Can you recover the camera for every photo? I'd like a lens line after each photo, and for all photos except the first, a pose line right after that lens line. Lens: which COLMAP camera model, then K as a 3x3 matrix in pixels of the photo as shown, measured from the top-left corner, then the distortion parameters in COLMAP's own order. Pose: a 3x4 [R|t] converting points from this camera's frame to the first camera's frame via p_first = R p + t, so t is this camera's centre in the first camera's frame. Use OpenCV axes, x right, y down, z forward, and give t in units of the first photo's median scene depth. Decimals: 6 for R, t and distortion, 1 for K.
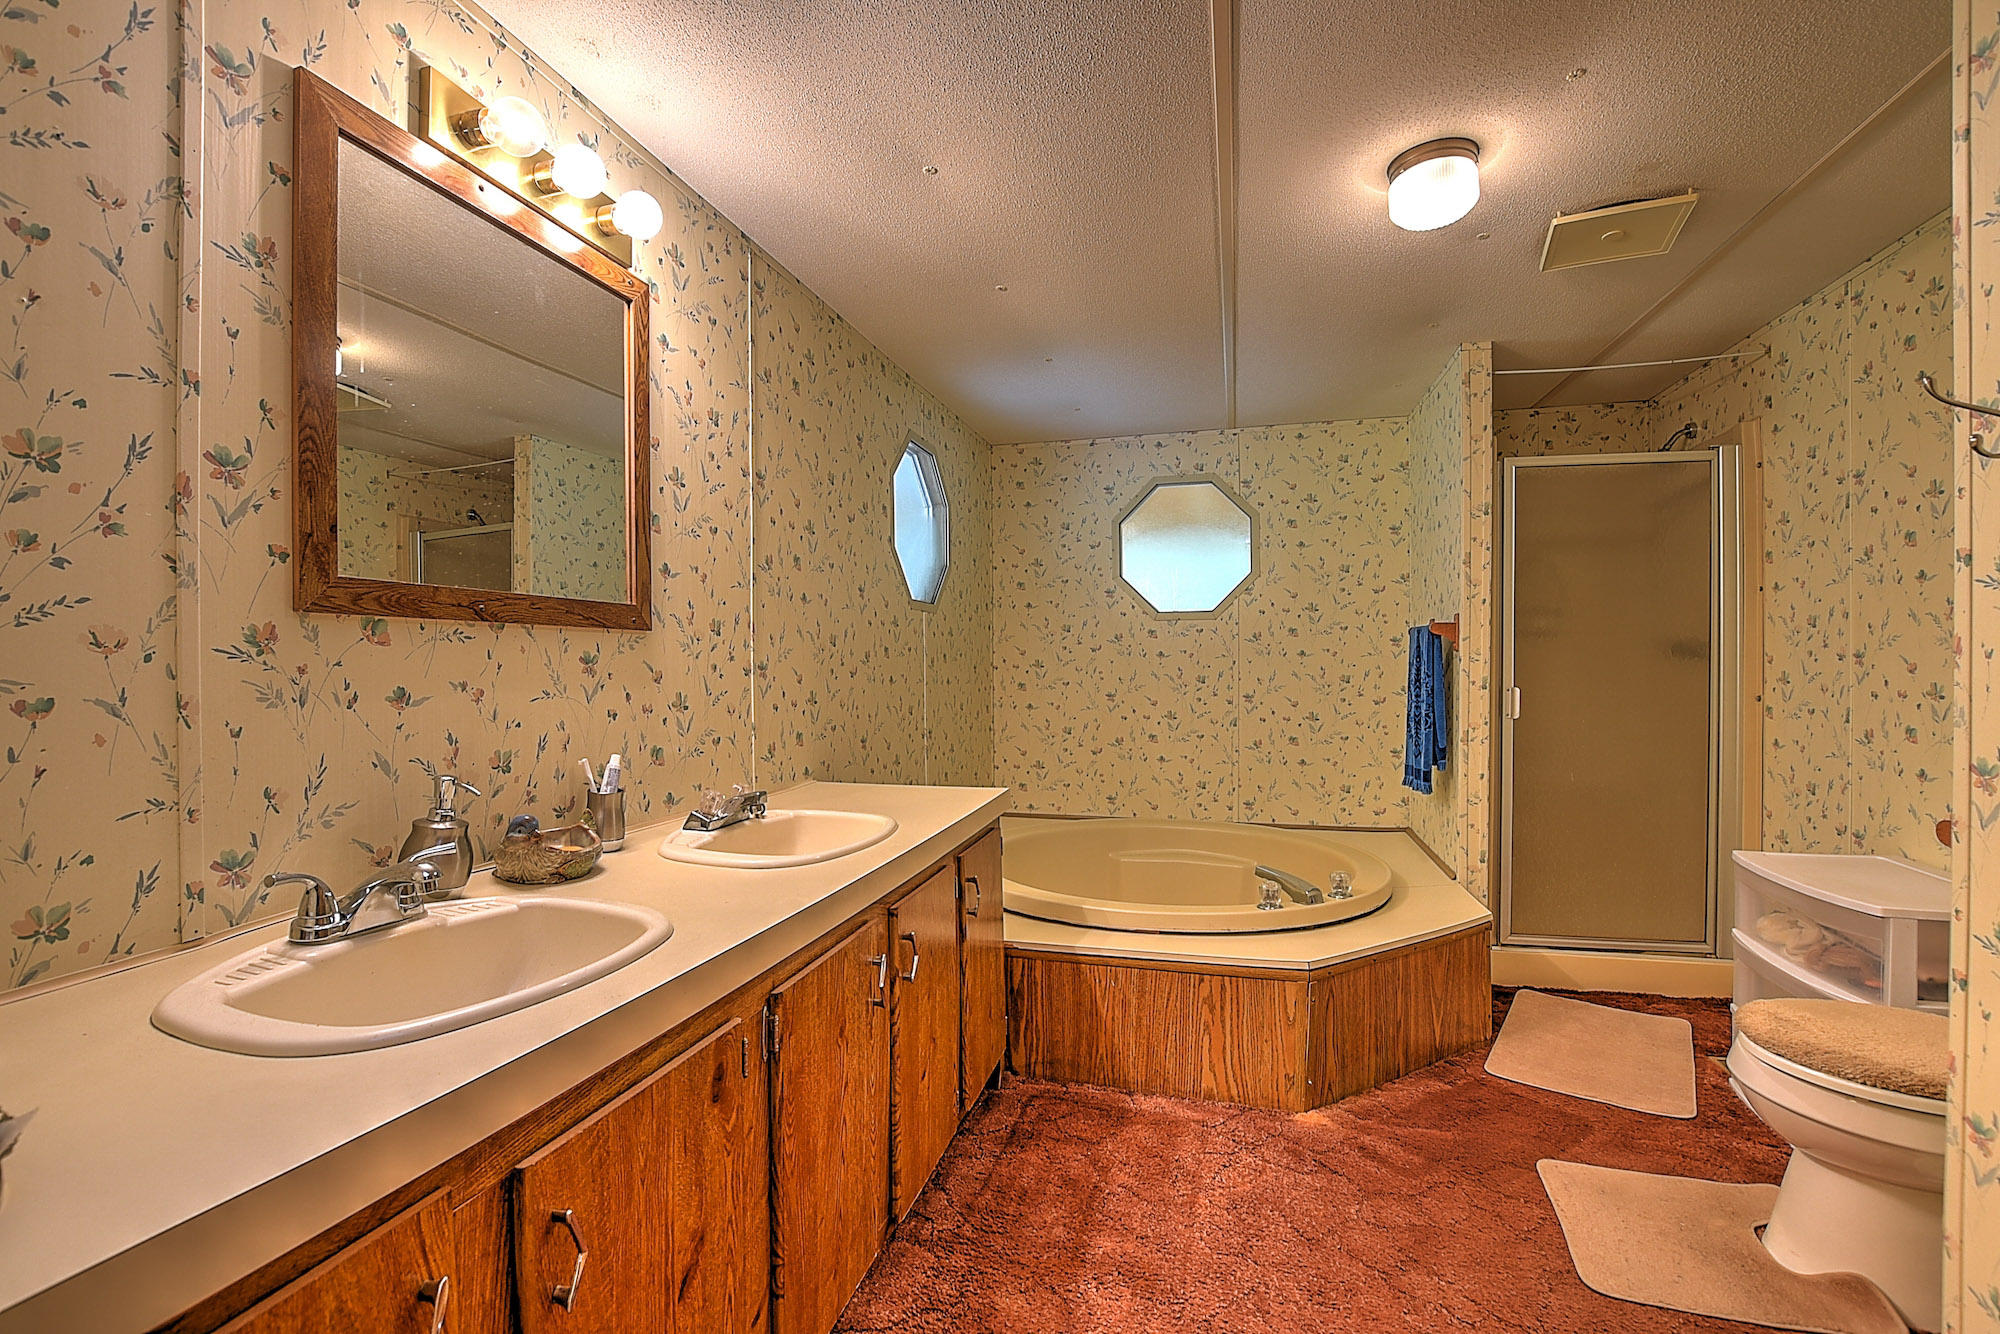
lens RADIAL K [[881.7, 0, 1000.4], [0, 881.7, 666.1], [0, 0, 1]] dist [-0.036138, 0.006530]
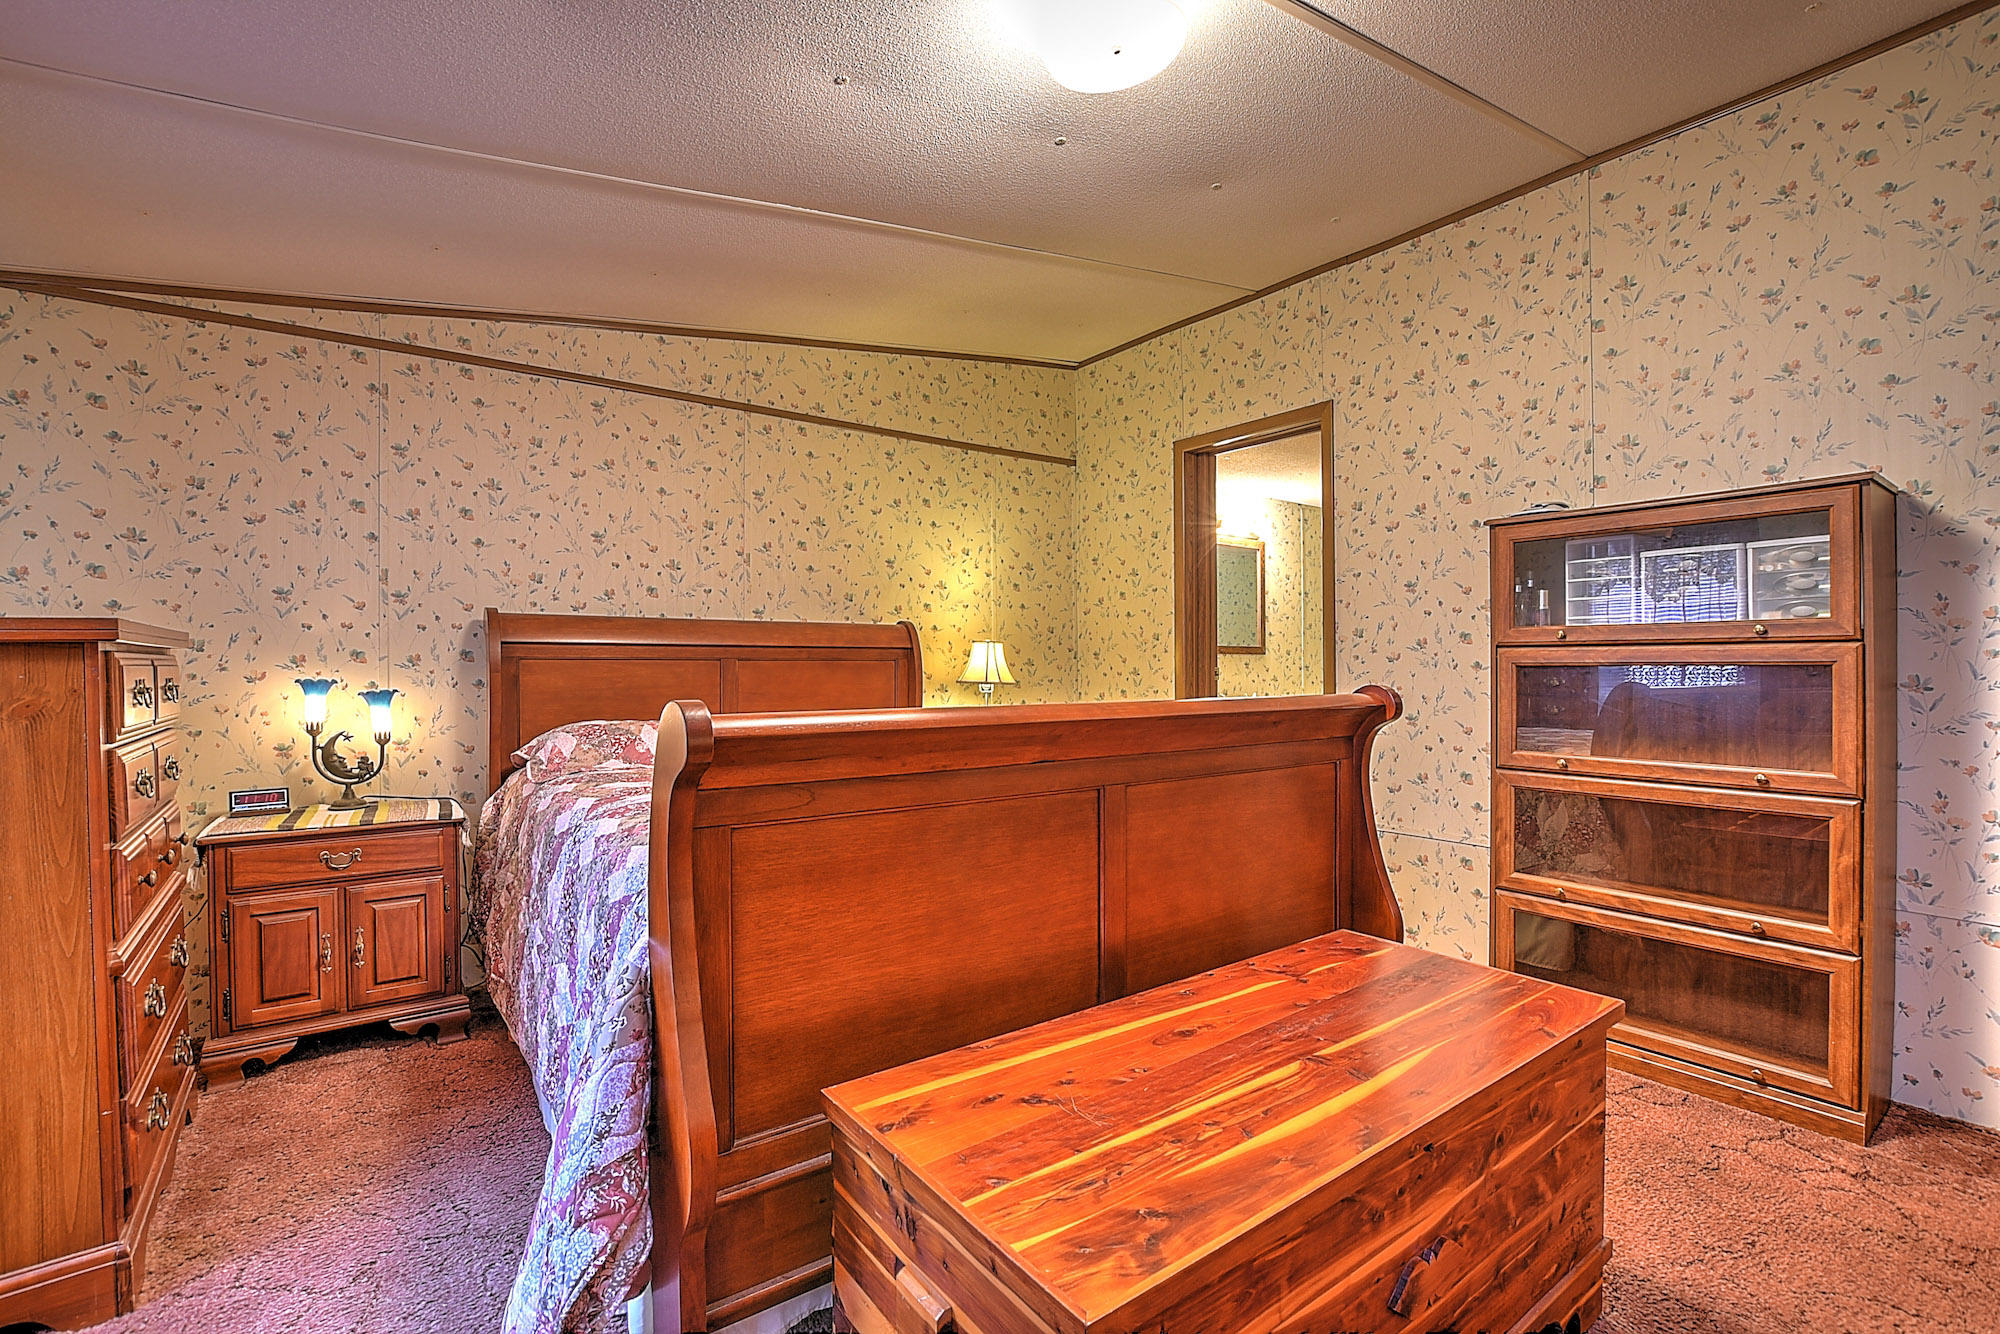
lens RADIAL K [[881.7, 0, 999.1], [0, 881.7, 668.2], [0, 0, 1]] dist [-0.036138, 0.006530]
pose [[0.782183, 0.007064, -0.623009, 0.797331], [-0.008199, 0.999966, 0.001044, 0.012835], [0.622995, 0.004291, 0.782214, -2.007821]]
